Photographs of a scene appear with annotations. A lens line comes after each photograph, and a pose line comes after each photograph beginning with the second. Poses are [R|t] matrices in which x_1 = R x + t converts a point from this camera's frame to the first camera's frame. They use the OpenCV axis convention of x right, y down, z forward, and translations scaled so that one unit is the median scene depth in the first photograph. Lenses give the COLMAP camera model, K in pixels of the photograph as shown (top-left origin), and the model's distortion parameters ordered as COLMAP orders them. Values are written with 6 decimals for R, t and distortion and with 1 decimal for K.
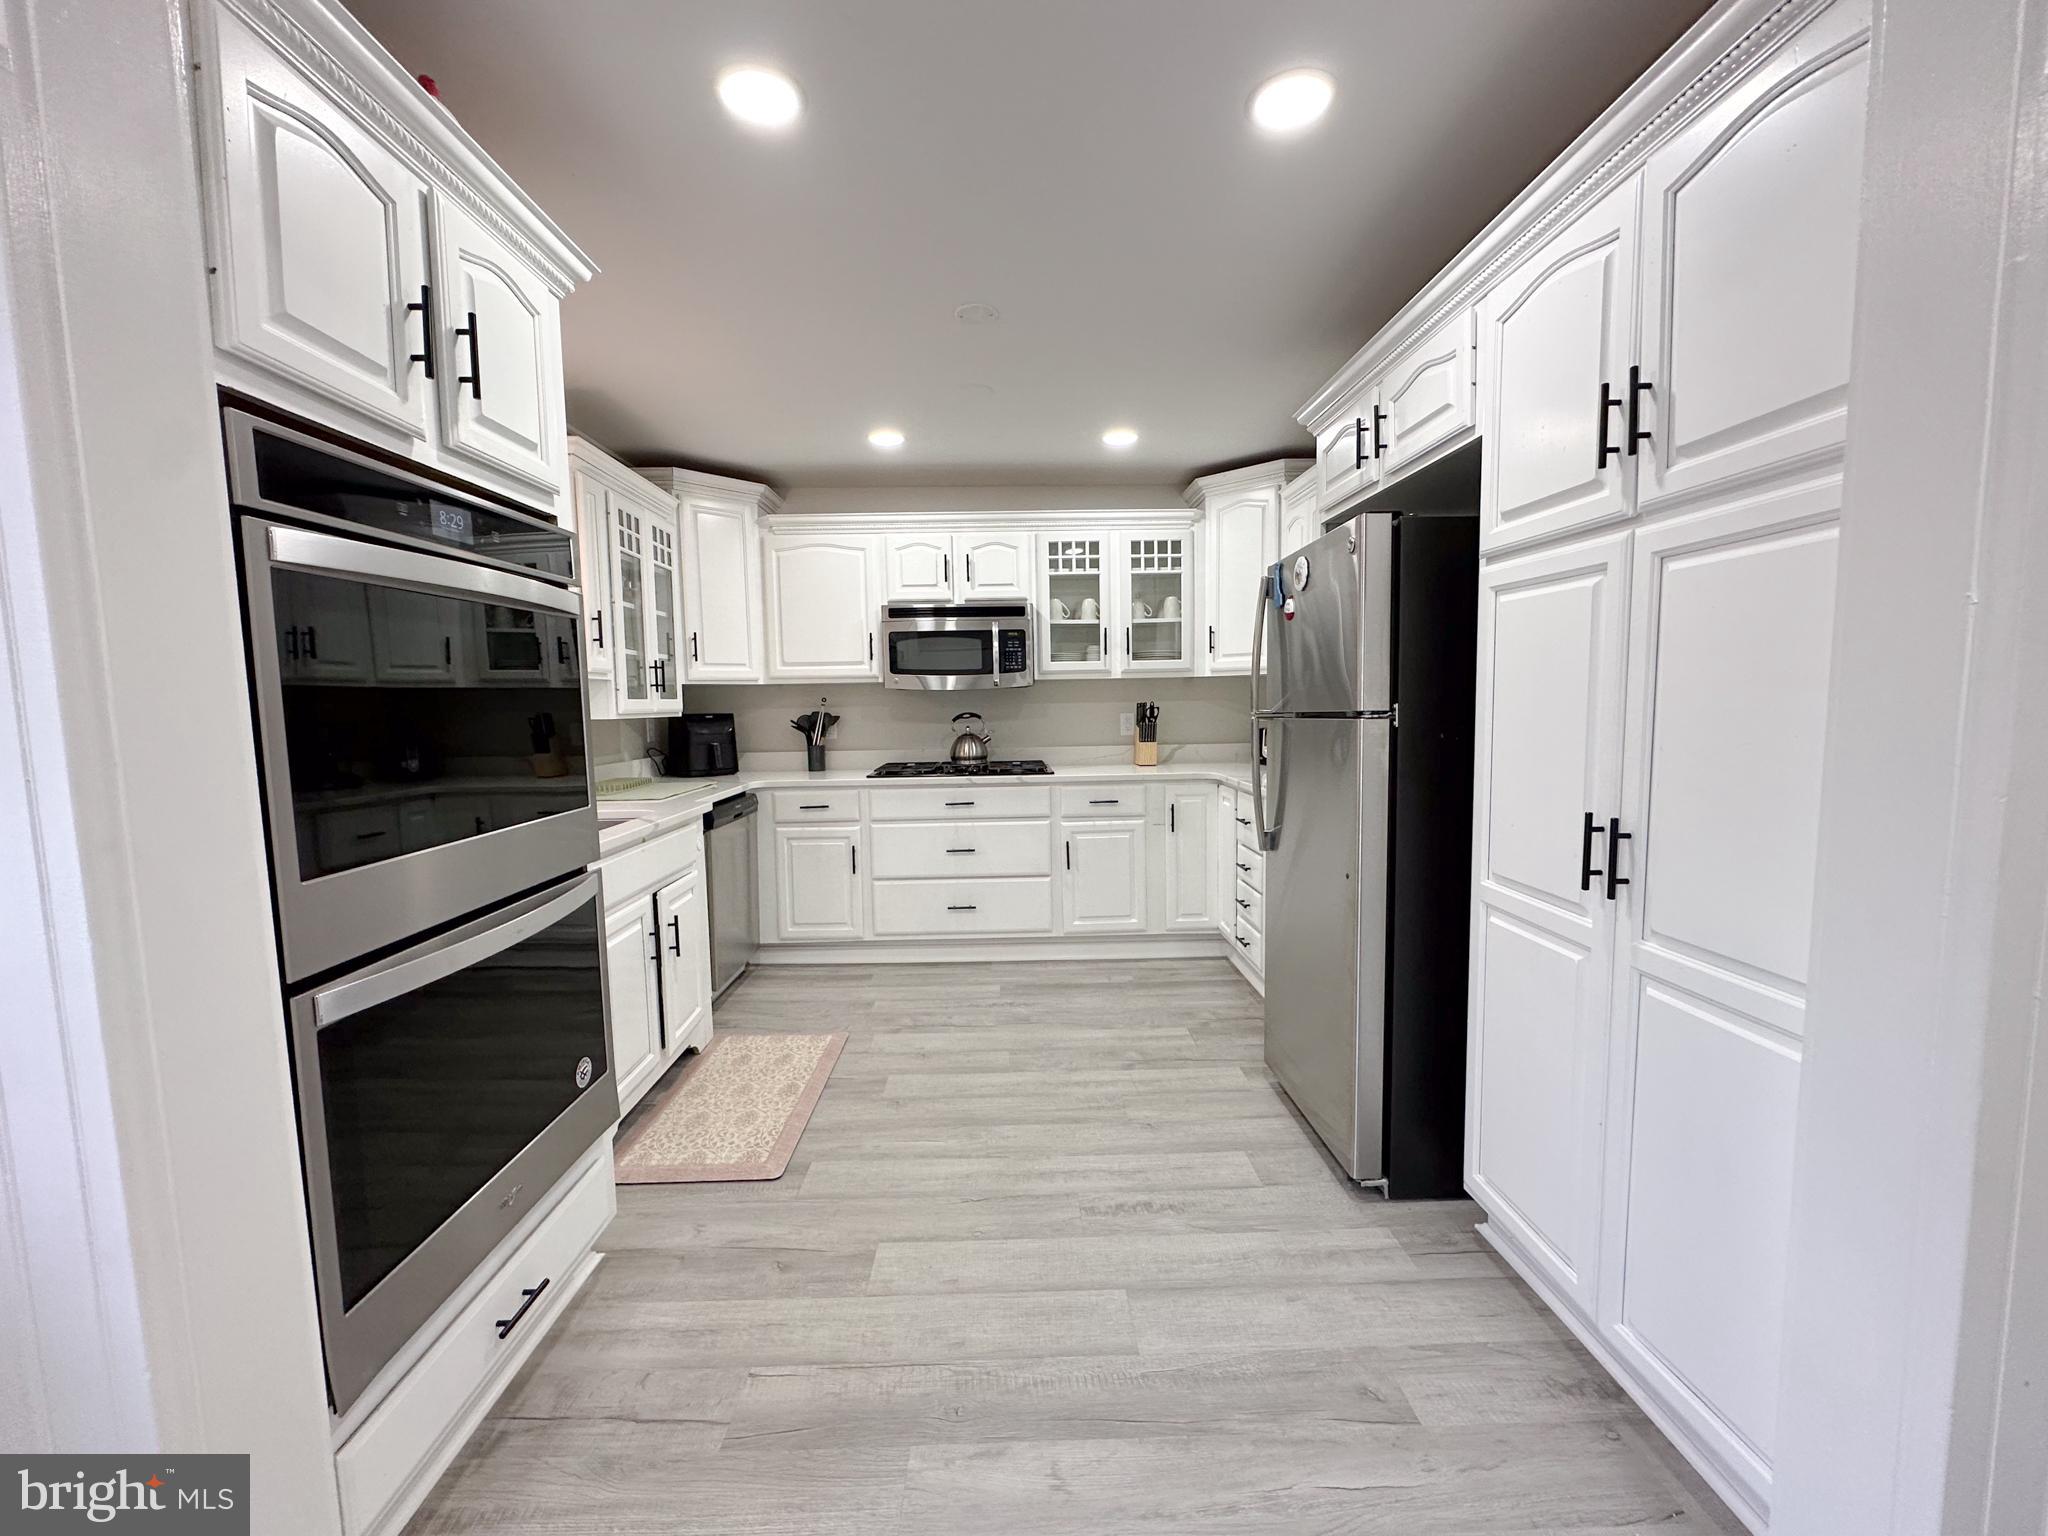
lens RADIAL K [[813.5, 0, 1020.9], [0, 813.5, 770.0], [0, 0, 1]] dist [-0.005954, 0.000404]
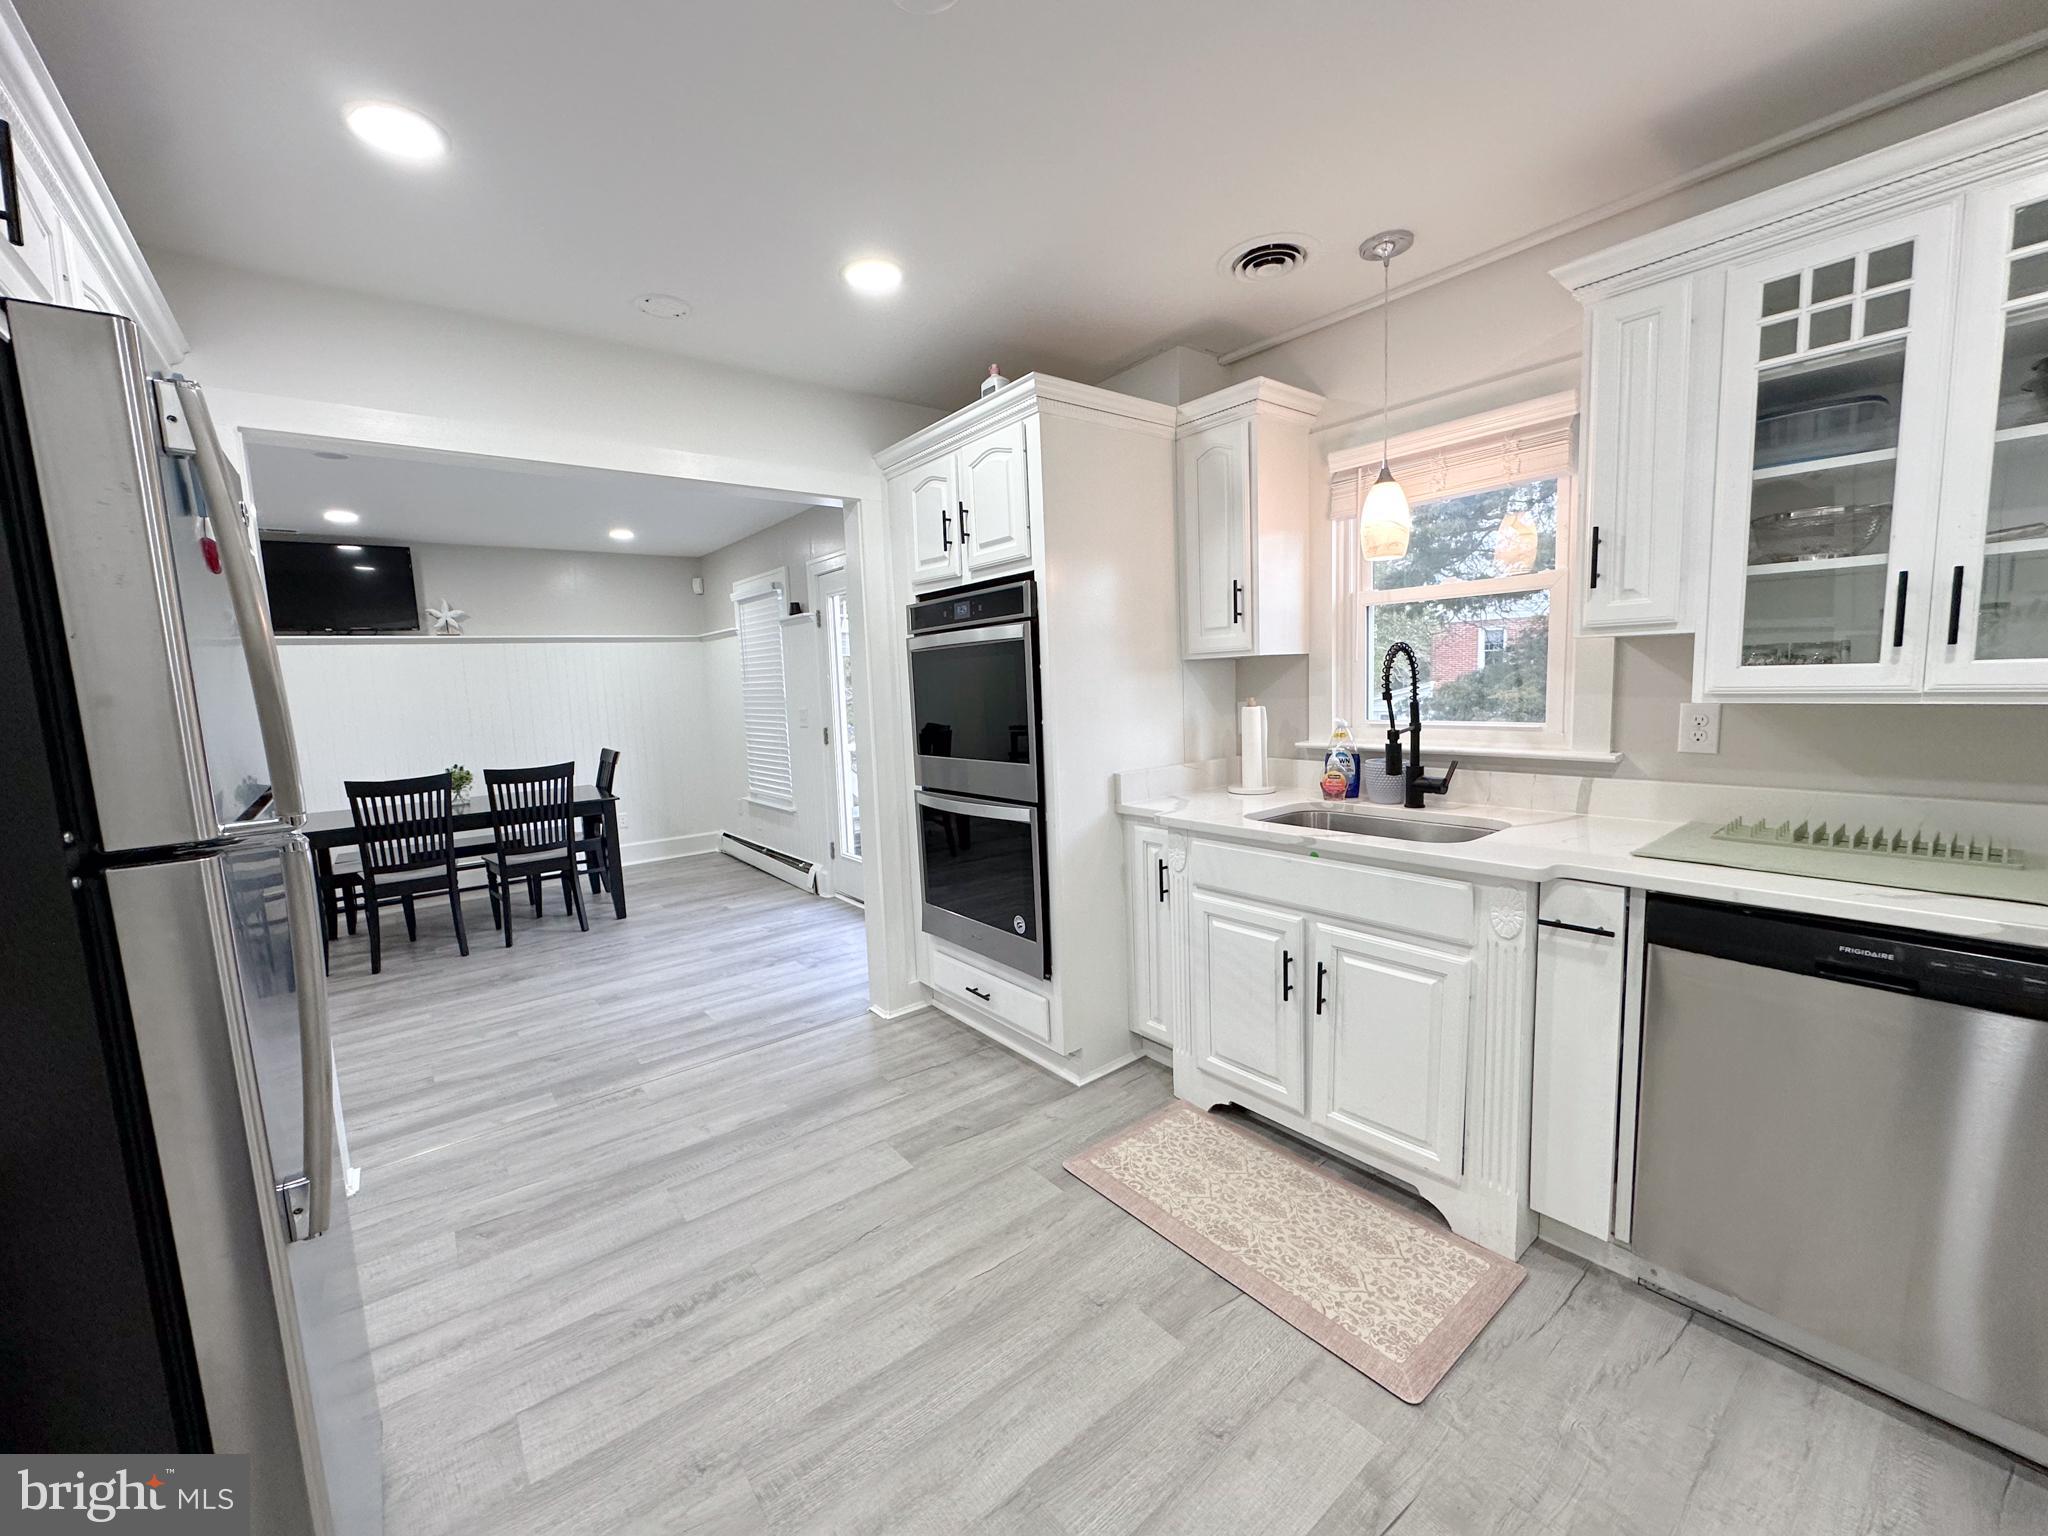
lens RADIAL K [[813.5, 0, 1020.9], [0, 813.5, 770.0], [0, 0, 1]] dist [-0.005954, 0.000404]
pose [[-0.795266, 0.117782, -0.594709, 0.185264], [0.001007, 0.981202, 0.192980, -0.115460], [0.606260, 0.152872, -0.780435, 1.070404]]
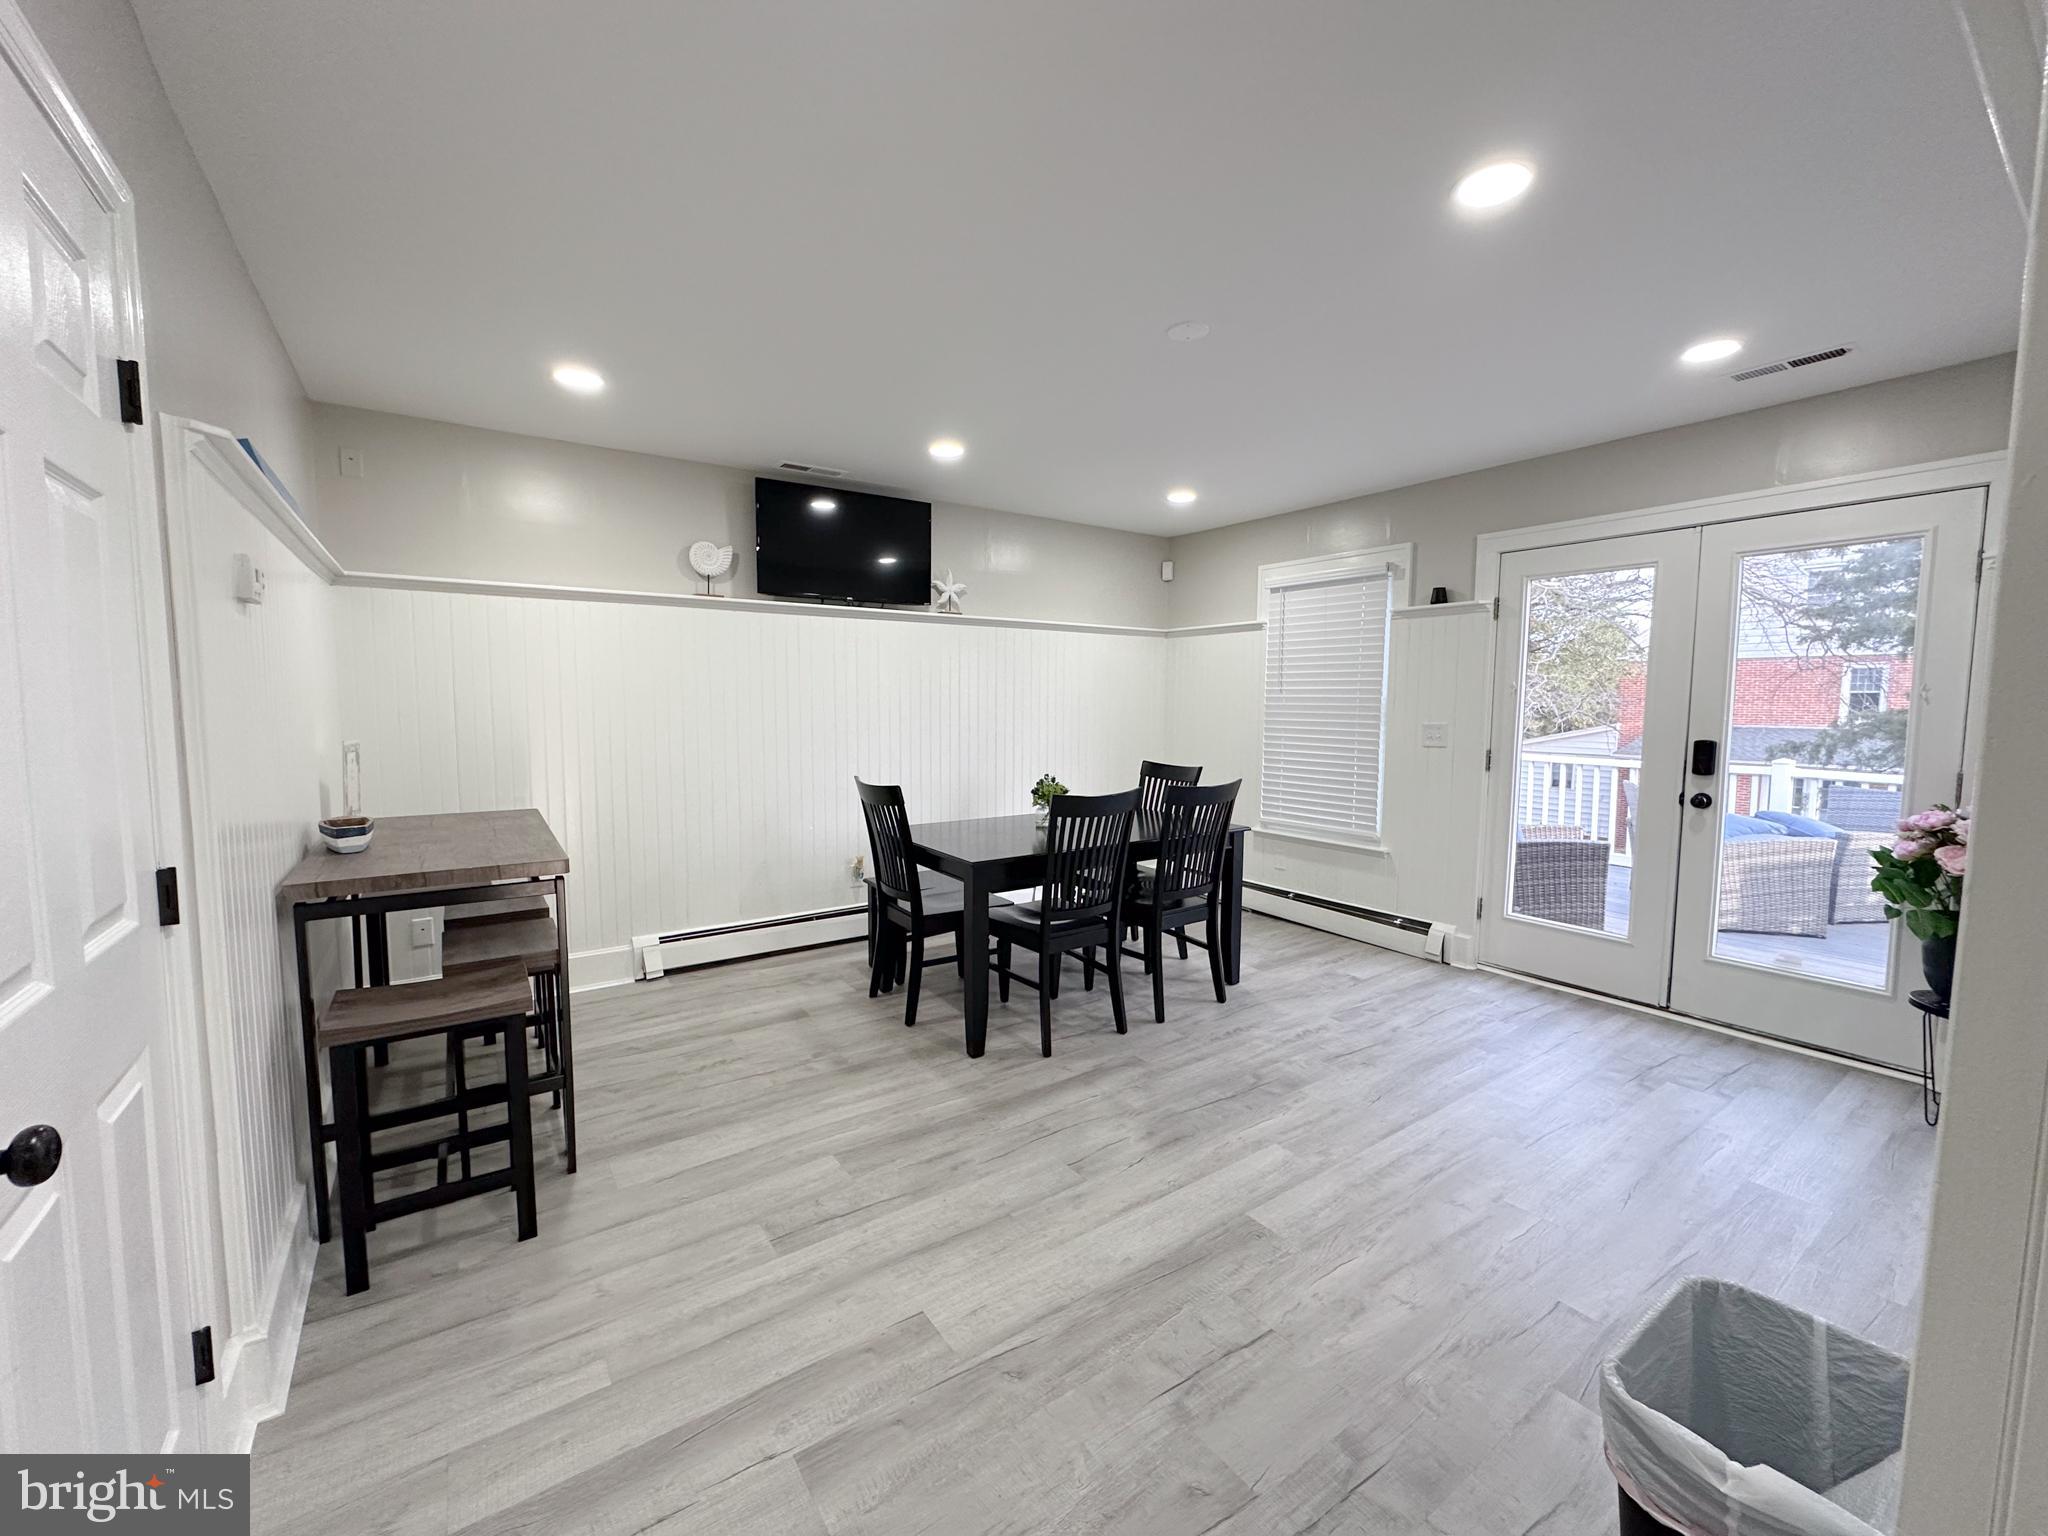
lens RADIAL K [[813.5, 0, 1020.9], [0, 813.5, 770.0], [0, 0, 1]] dist [-0.005954, 0.000404]
pose [[-0.829349, 0.061972, -0.555283, 0.772043], [-0.039388, 0.984872, 0.168745, -0.043131], [0.557341, 0.161820, -0.814362, 0.239982]]
